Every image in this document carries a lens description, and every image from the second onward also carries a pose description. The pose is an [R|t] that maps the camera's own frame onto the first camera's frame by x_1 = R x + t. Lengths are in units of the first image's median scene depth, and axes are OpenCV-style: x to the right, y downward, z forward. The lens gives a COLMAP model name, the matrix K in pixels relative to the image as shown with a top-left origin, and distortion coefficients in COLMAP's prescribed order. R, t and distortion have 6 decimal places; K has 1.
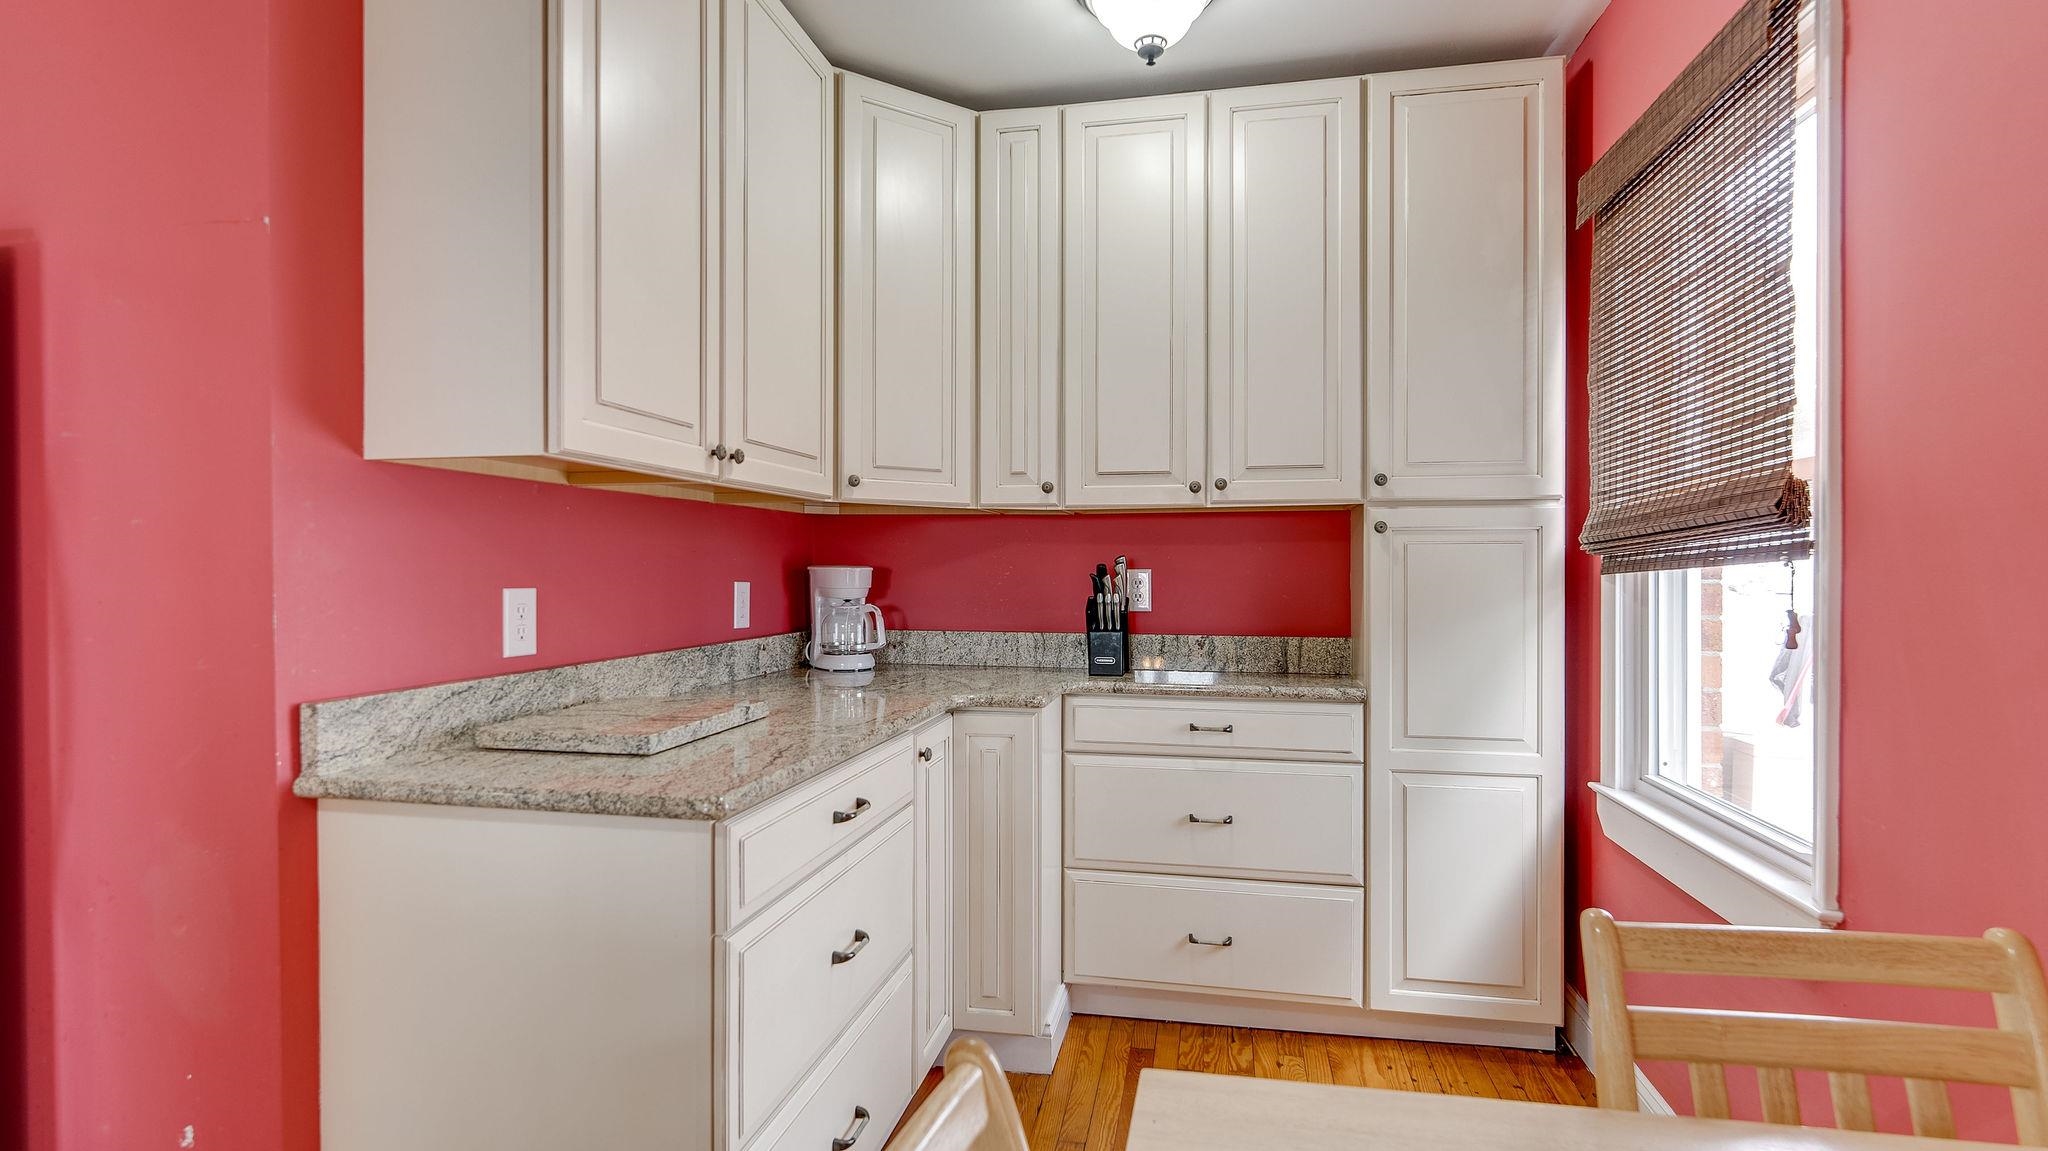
lens RADIAL K [[962.8, 0, 1027.3], [0, 962.8, 565.7], [0, 0, 1]] dist [-0.005745, 0.000730]
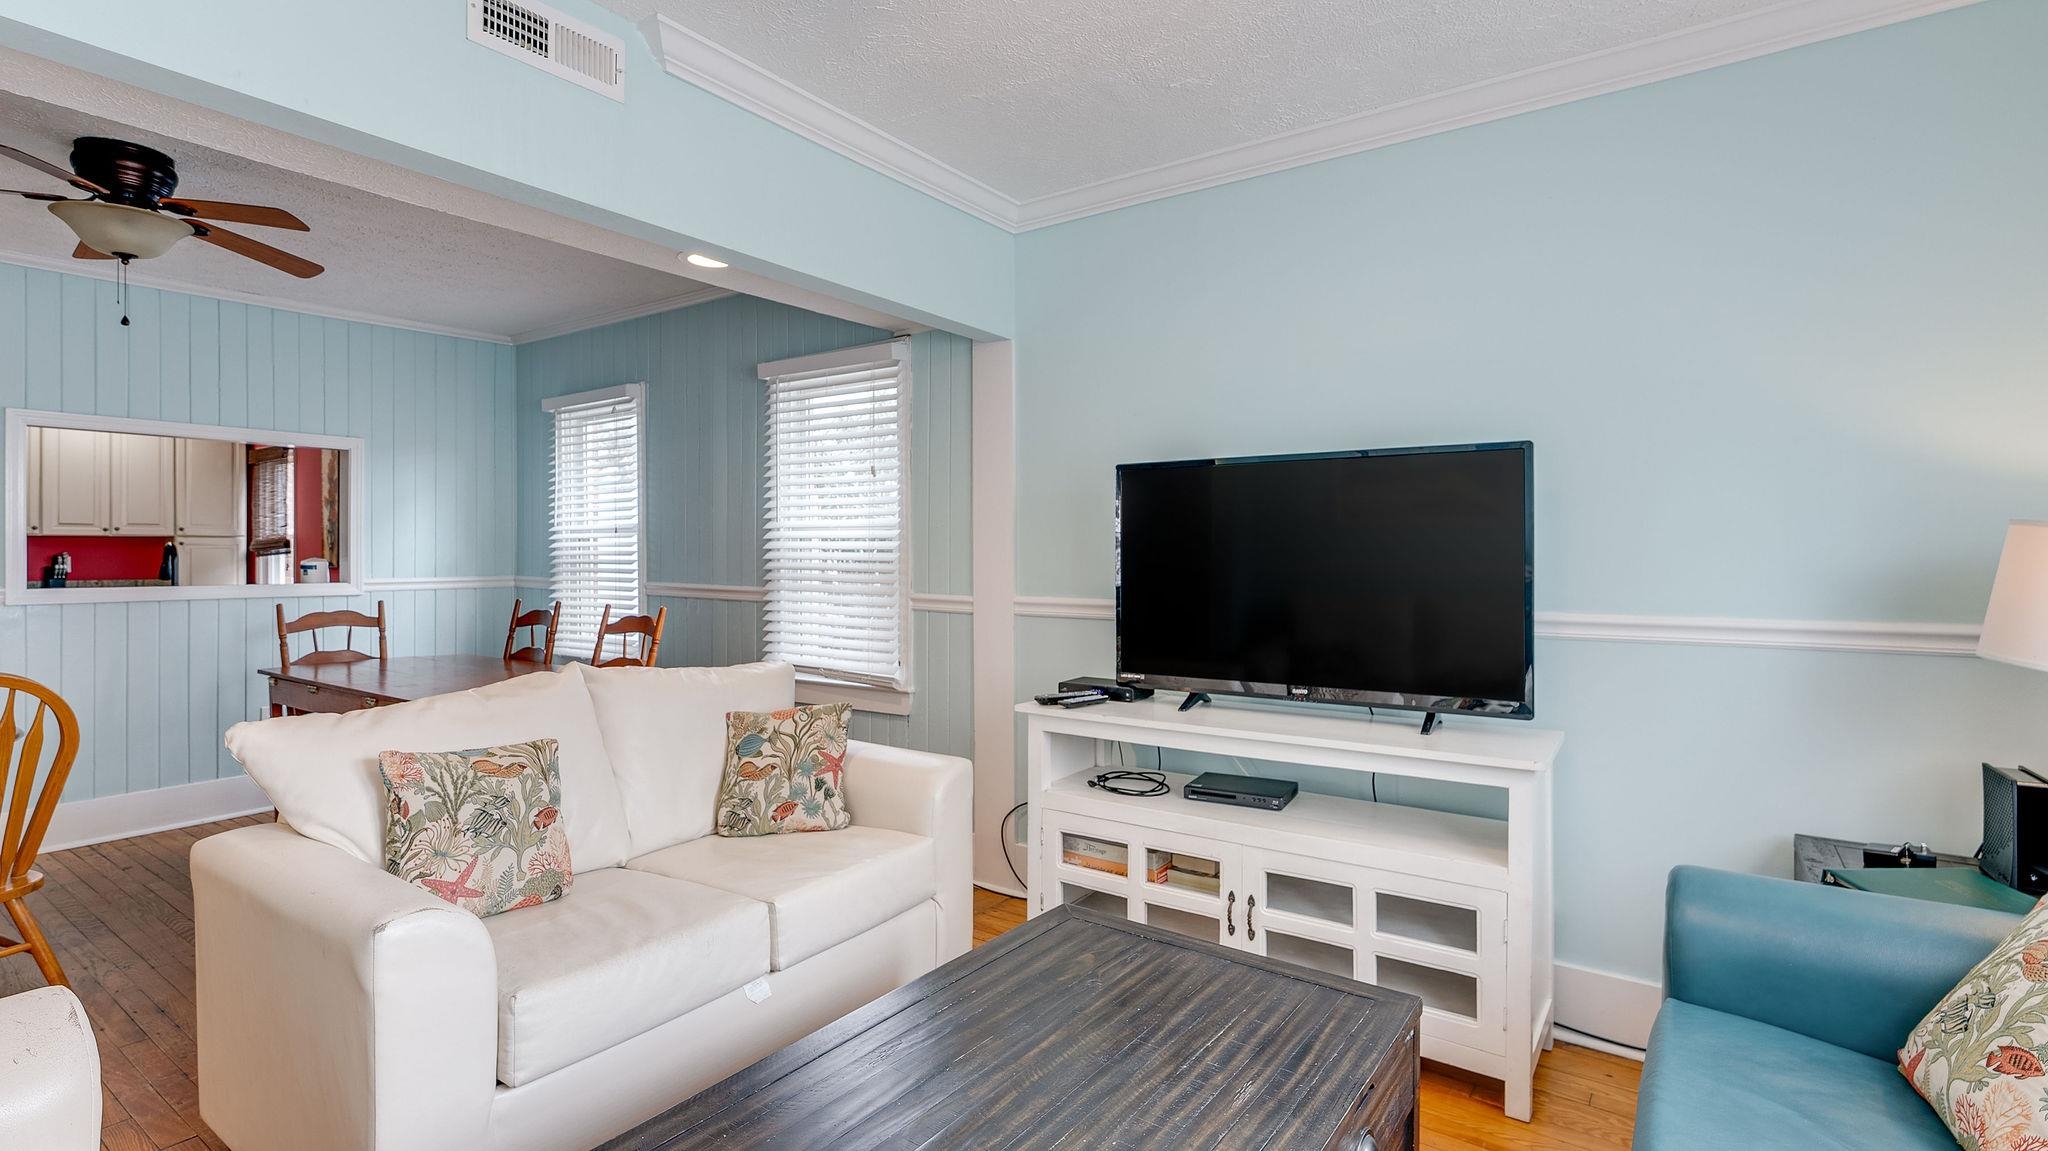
lens RADIAL K [[962.8, 0, 1065.1], [0, 962.8, 553.9], [0, 0, 1]] dist [-0.005745, 0.000730]
pose [[0.396617, -0.002660, 0.917980, -1.465529], [-0.004752, 0.999976, 0.004951, -0.034477], [-0.917972, -0.006326, 0.396595, -3.124041]]
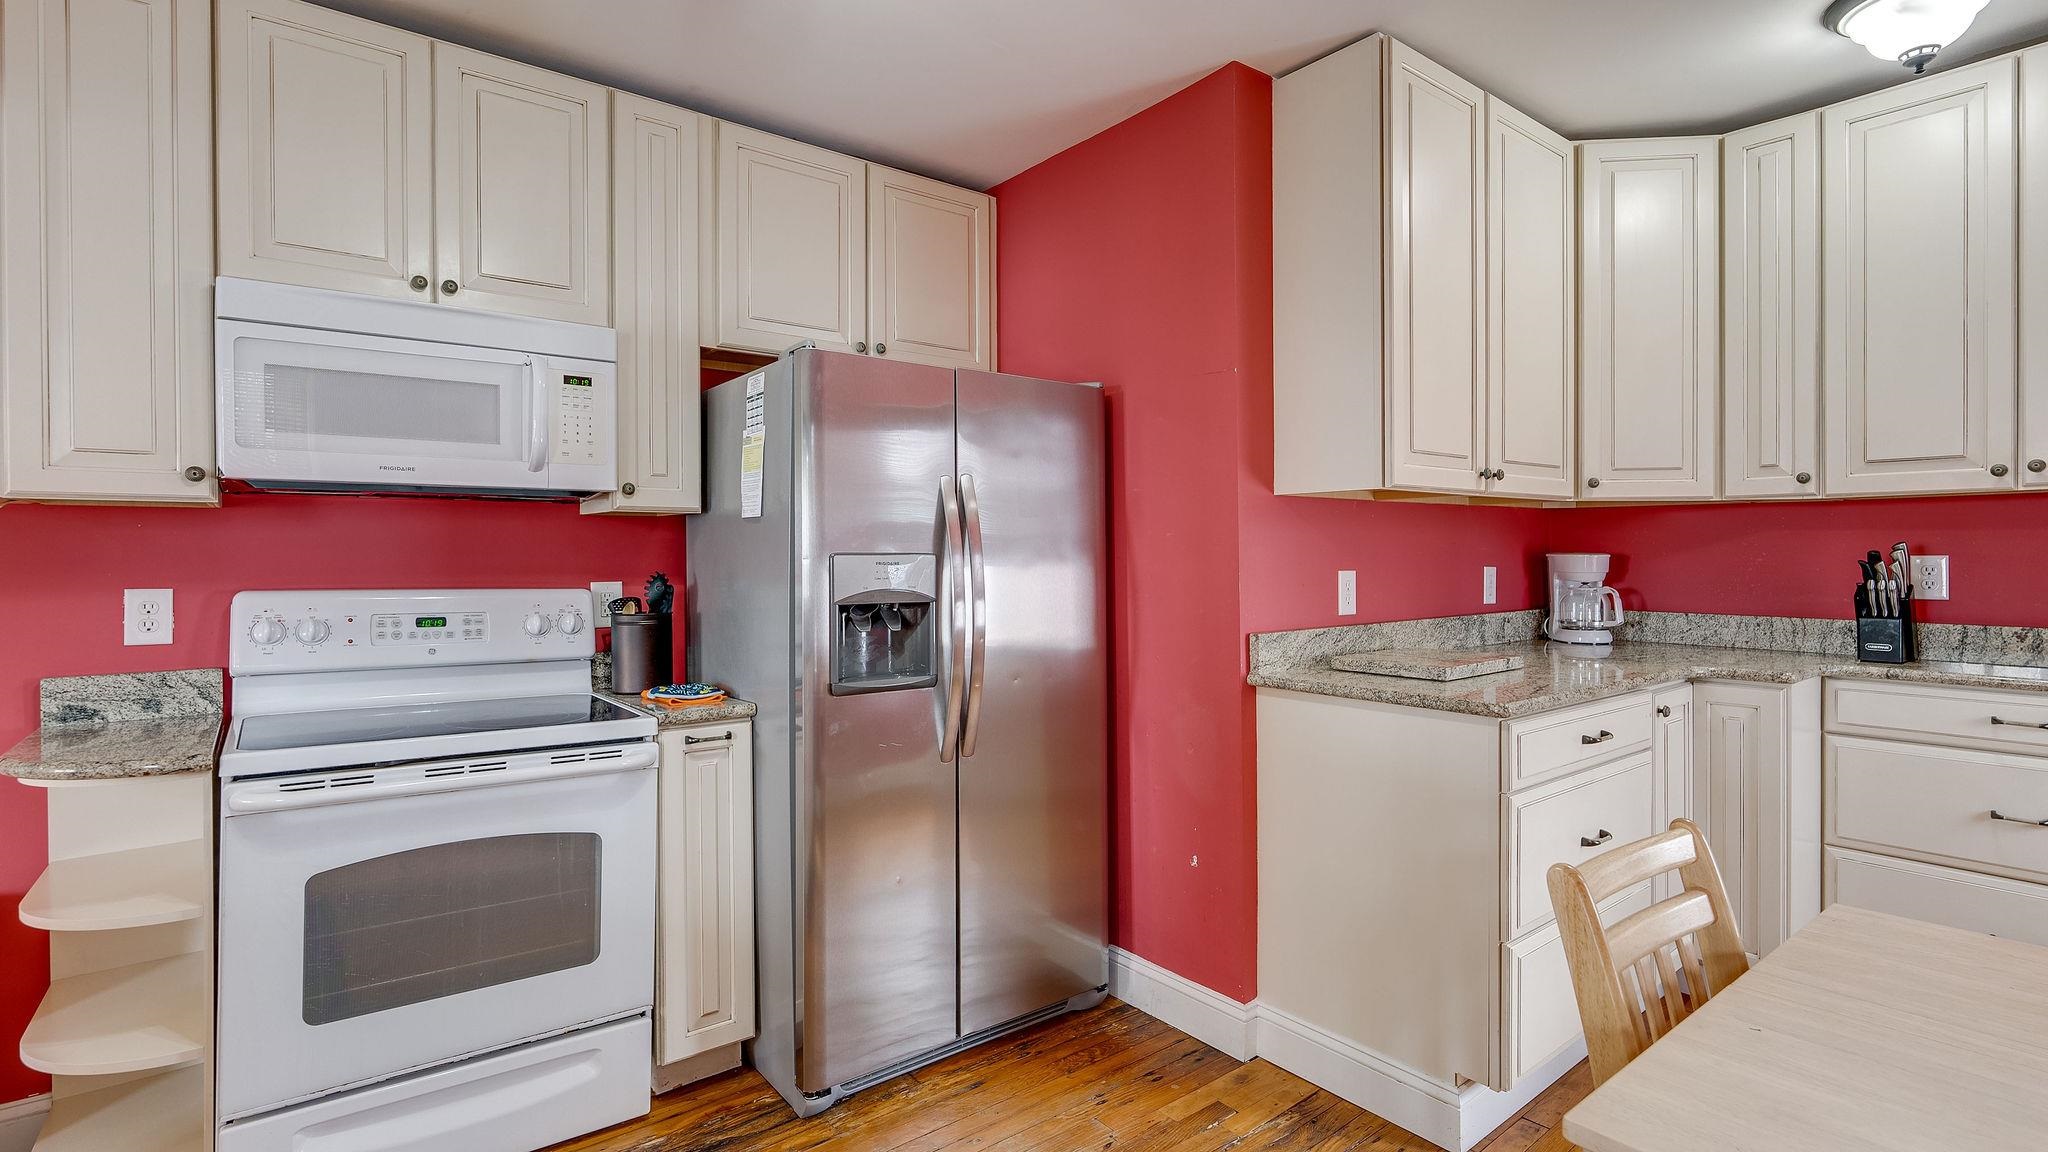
lens RADIAL K [[962.8, 0, 1024.6], [0, 962.8, 558.2], [0, 0, 1]] dist [-0.005745, 0.000730]
pose [[0.765787, 0.000175, -0.643095, 0.046351], [0.006583, 0.999945, 0.008112, -0.008634], [0.643061, -0.010446, 0.765744, -0.368246]]
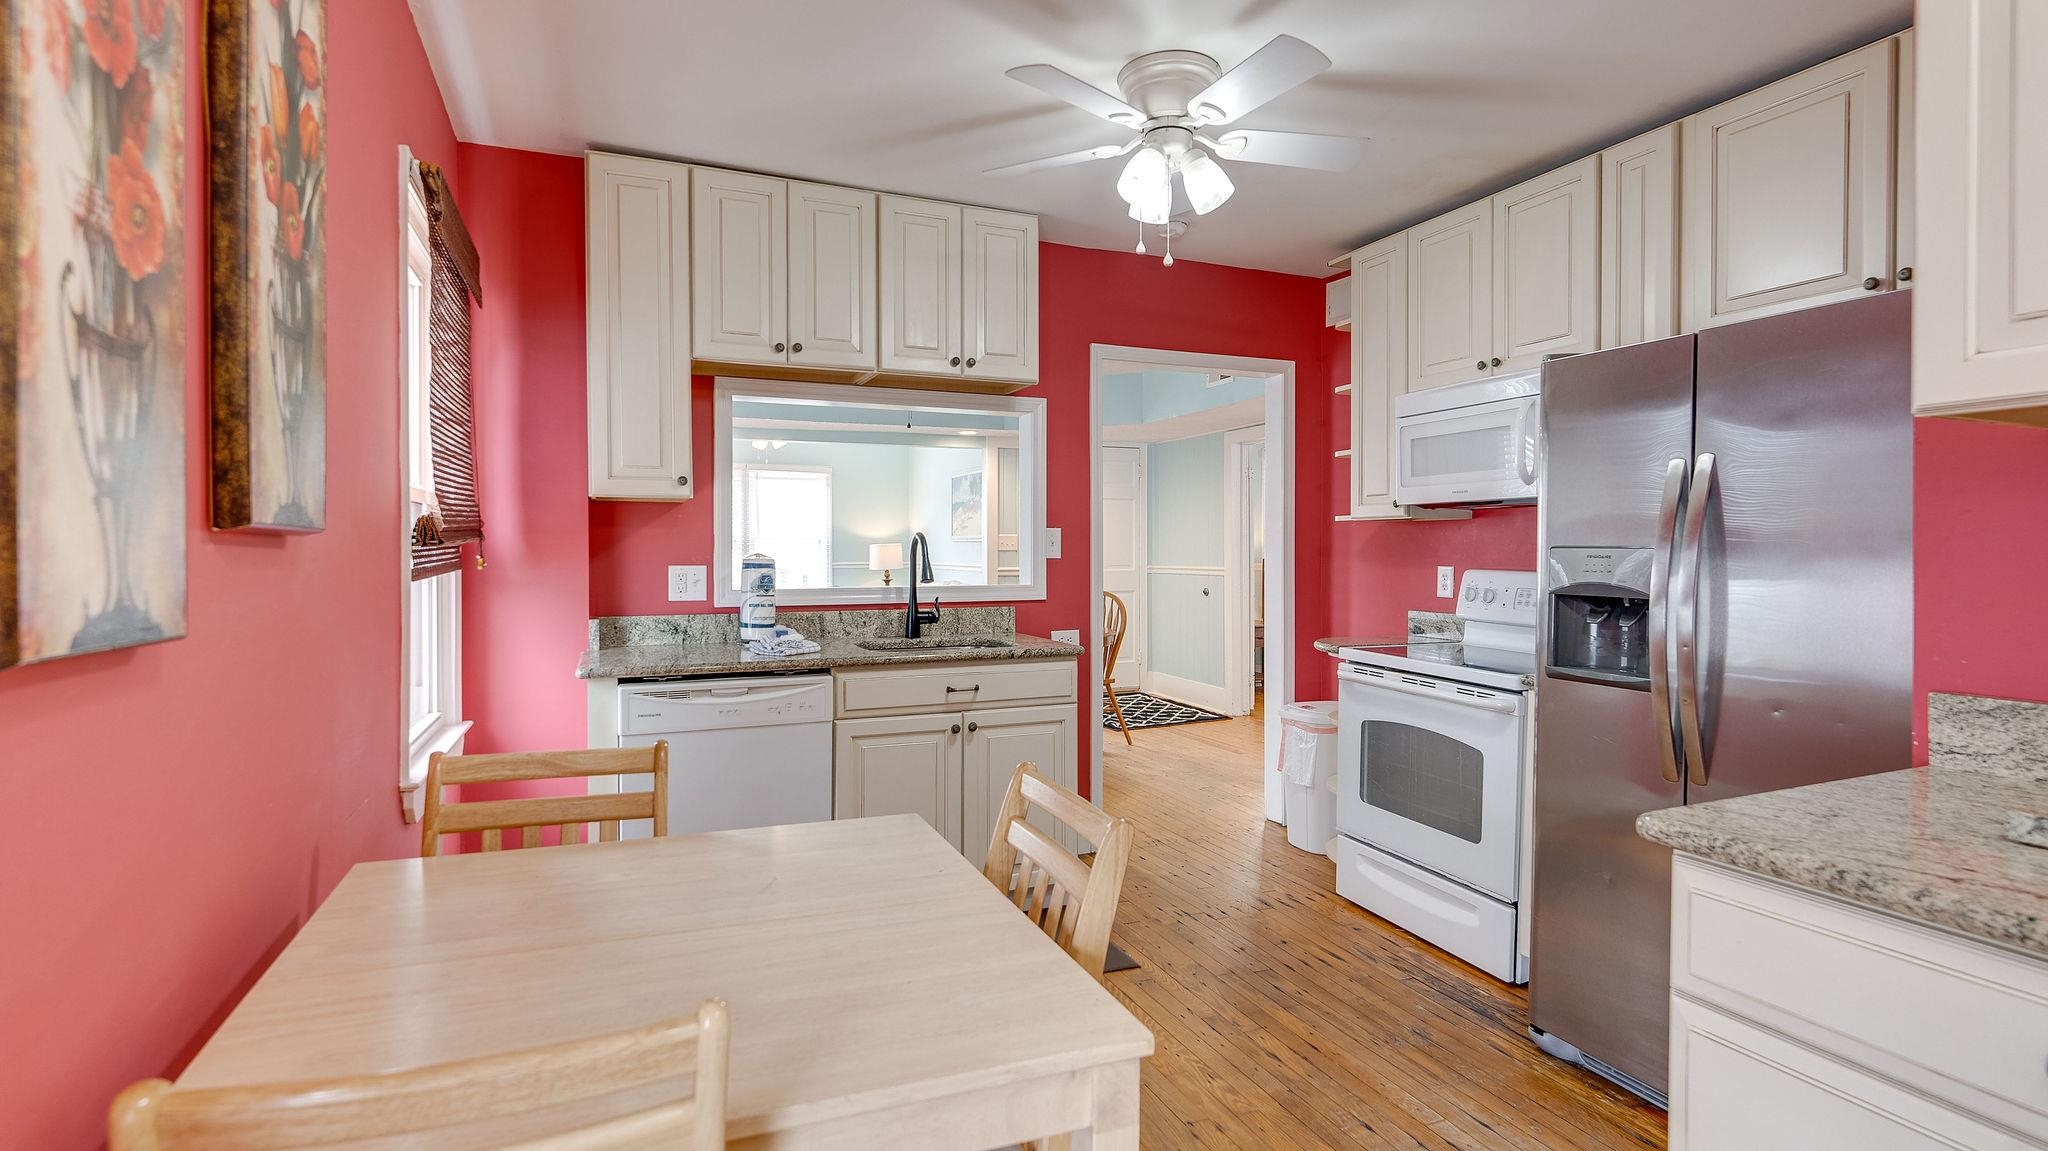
lens RADIAL K [[962.8, 0, 1021.7], [0, 962.8, 572.6], [0, 0, 1]] dist [-0.005745, 0.000730]
pose [[-0.827866, 0.011809, -0.560801, 0.316296], [0.000453, 0.999792, 0.020384, -0.000911], [0.560925, 0.016621, -0.827700, 0.678177]]
